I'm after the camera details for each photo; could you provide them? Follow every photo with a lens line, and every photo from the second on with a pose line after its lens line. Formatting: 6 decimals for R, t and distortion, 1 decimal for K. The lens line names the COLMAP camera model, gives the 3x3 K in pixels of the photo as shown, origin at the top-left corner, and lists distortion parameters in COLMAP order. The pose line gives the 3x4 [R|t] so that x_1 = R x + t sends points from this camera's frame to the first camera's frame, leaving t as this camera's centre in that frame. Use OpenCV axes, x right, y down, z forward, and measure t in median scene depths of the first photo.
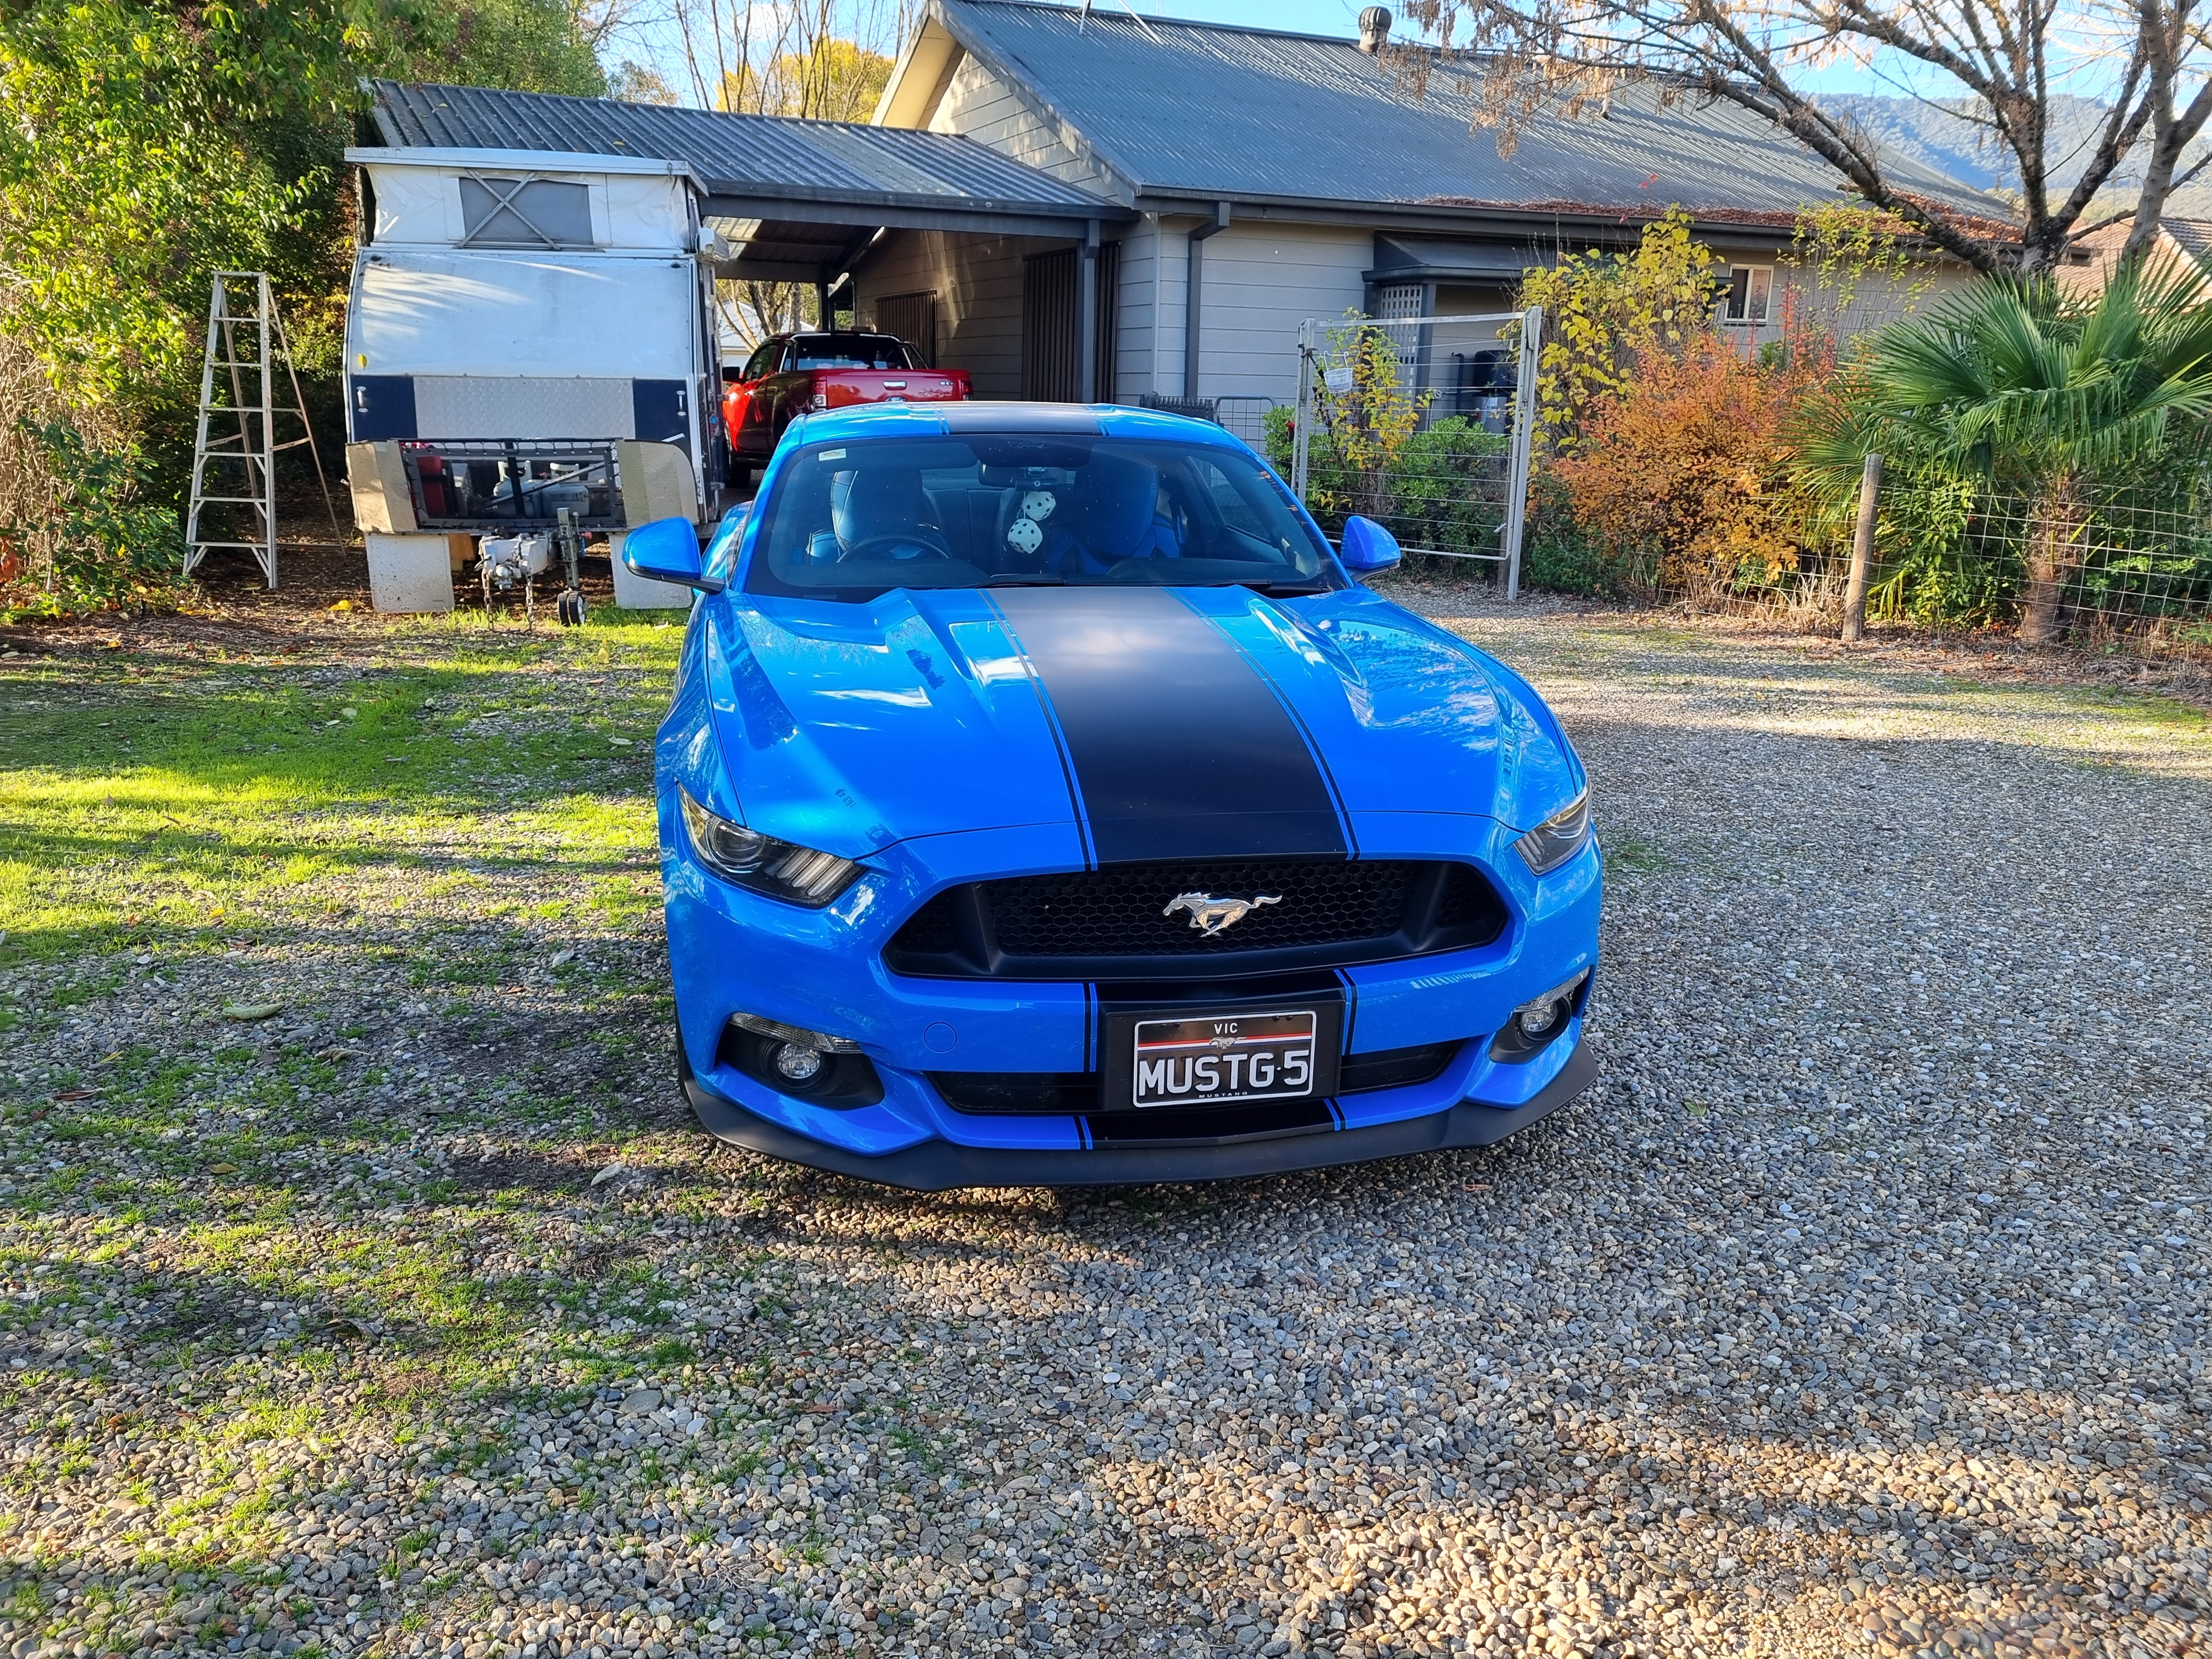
lens RADIAL K [[1654.7, 0, 1107.5], [0, 1654.7, 832.3], [0, 0, 1]] dist [0.010025, 0.002848]
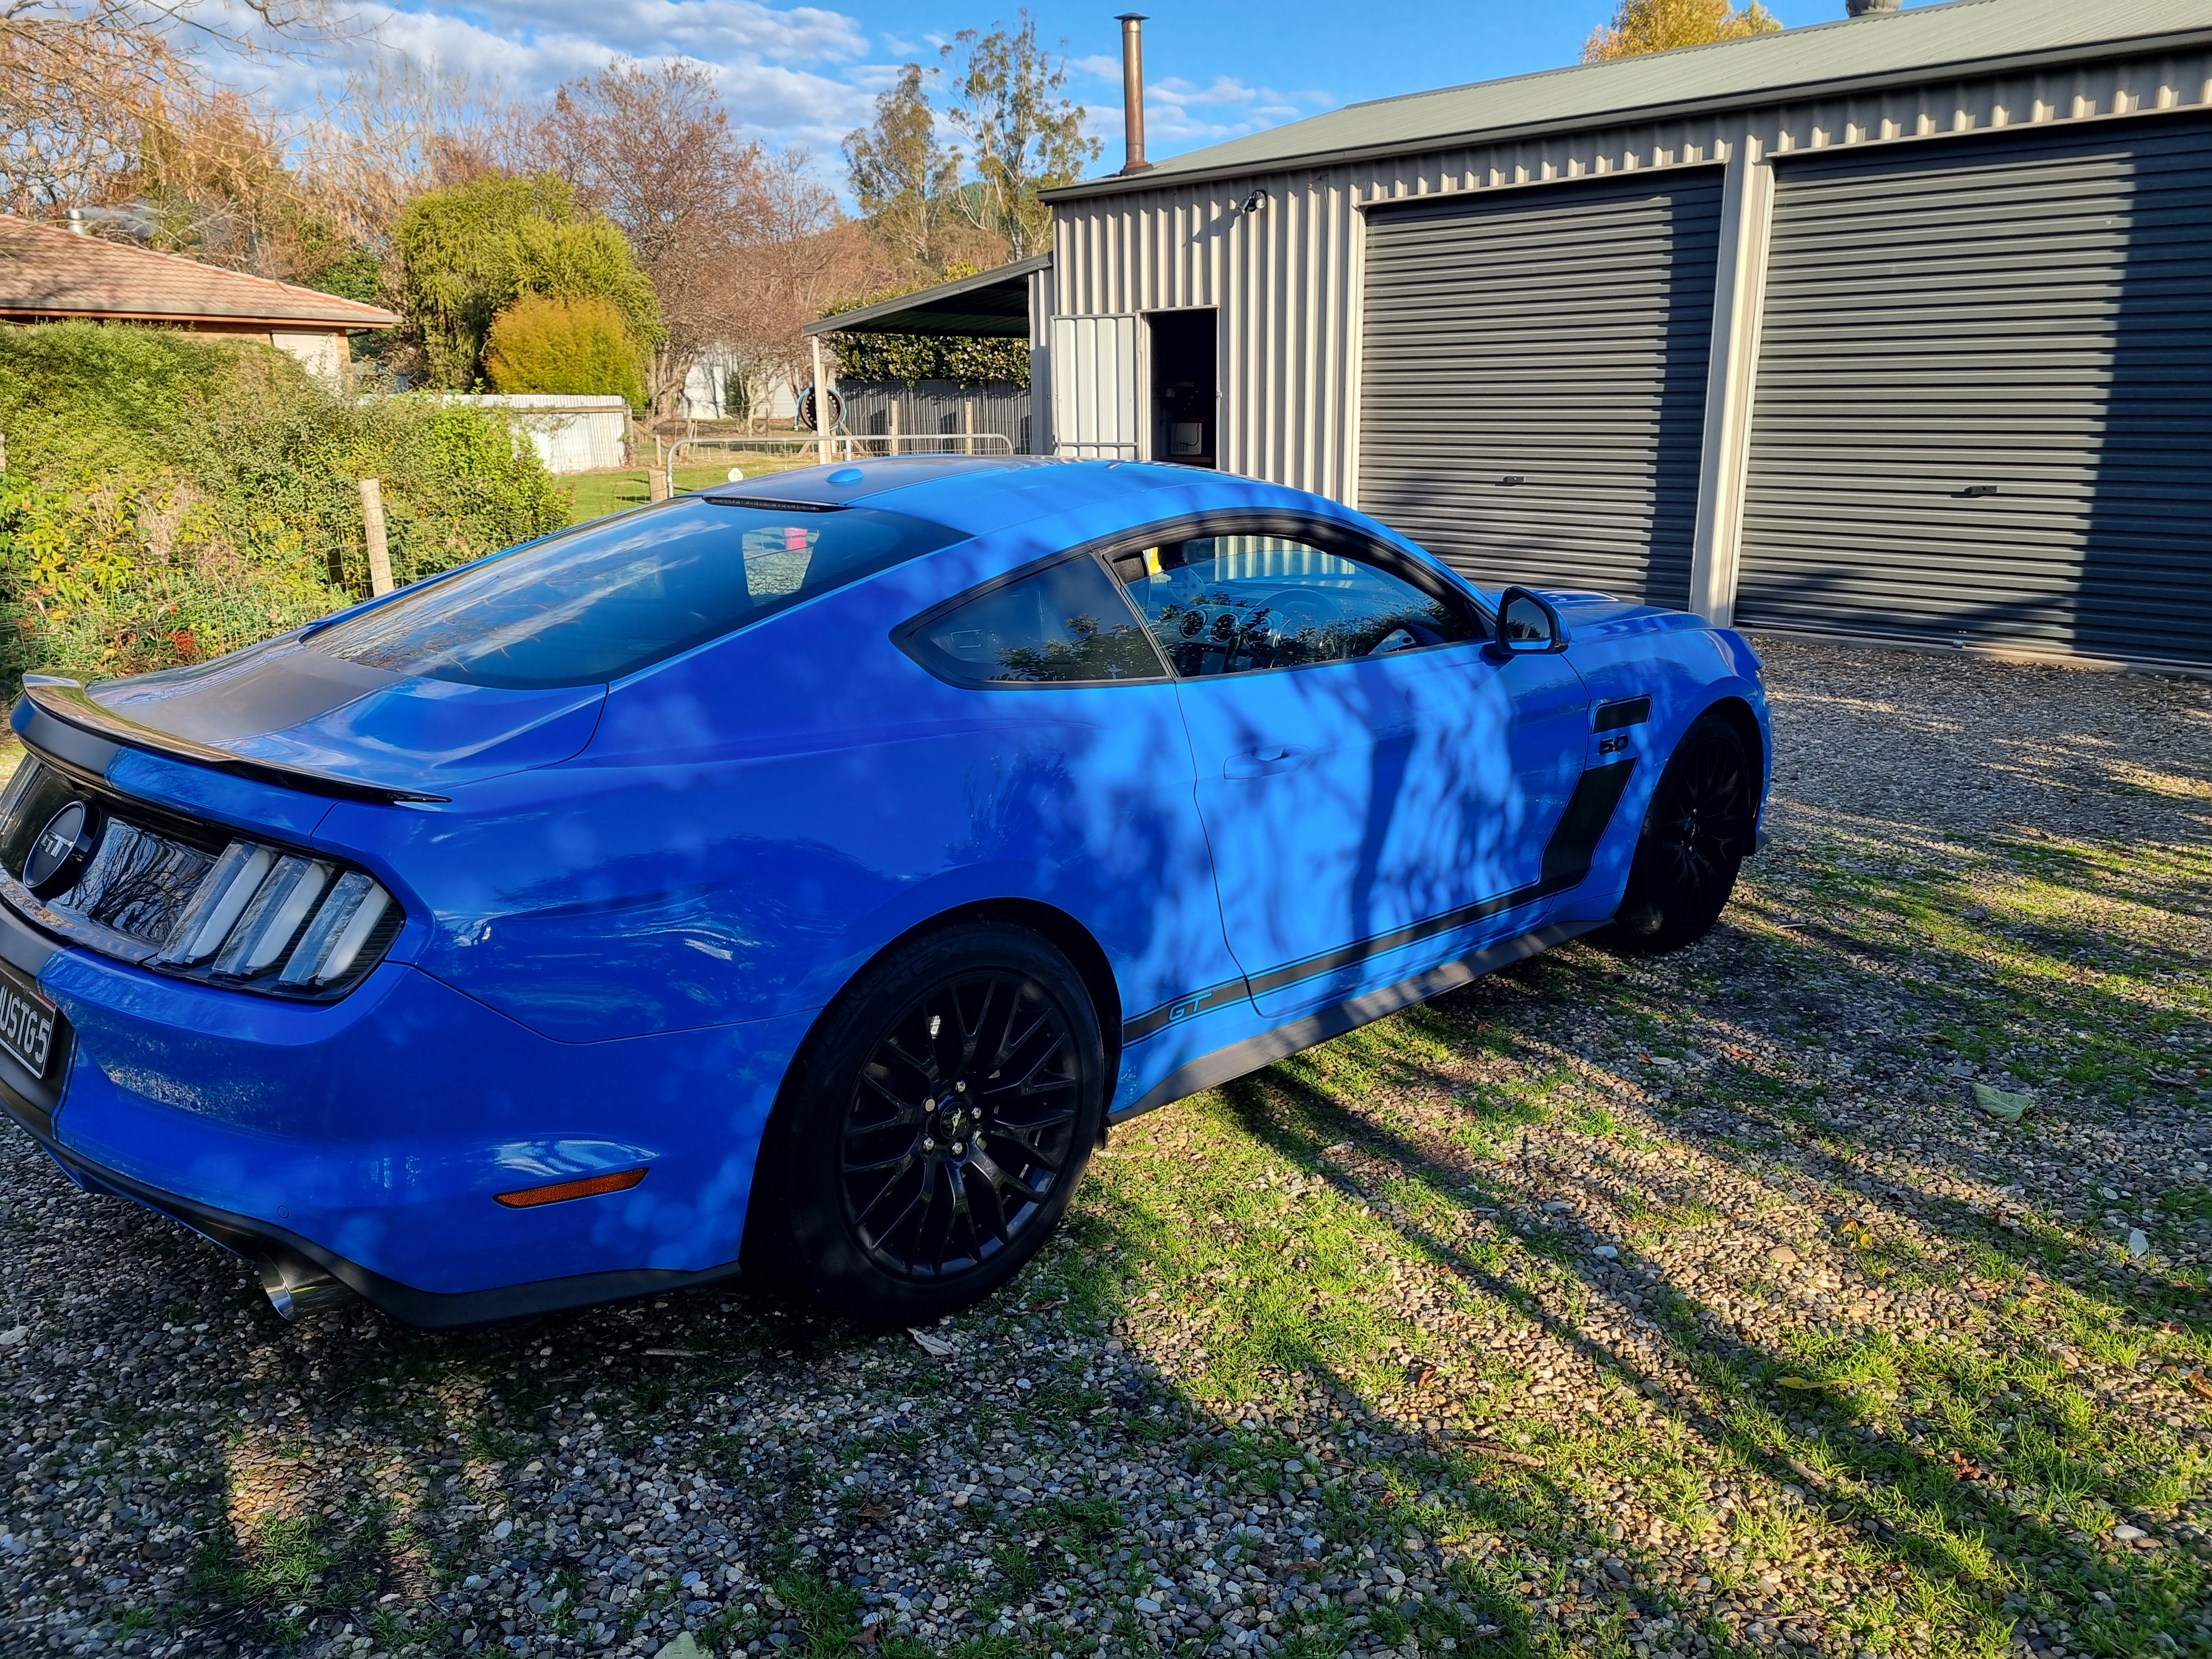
lens RADIAL K [[1654.7, 0, 1108.6], [0, 1654.7, 831.7], [0, 0, 1]] dist [0.010025, 0.002848]
pose [[-0.556933, -0.220371, 0.800789, -0.420165], [0.216655, 0.892230, 0.396214, -0.226420], [-0.801802, 0.394160, -0.449168, 0.783075]]
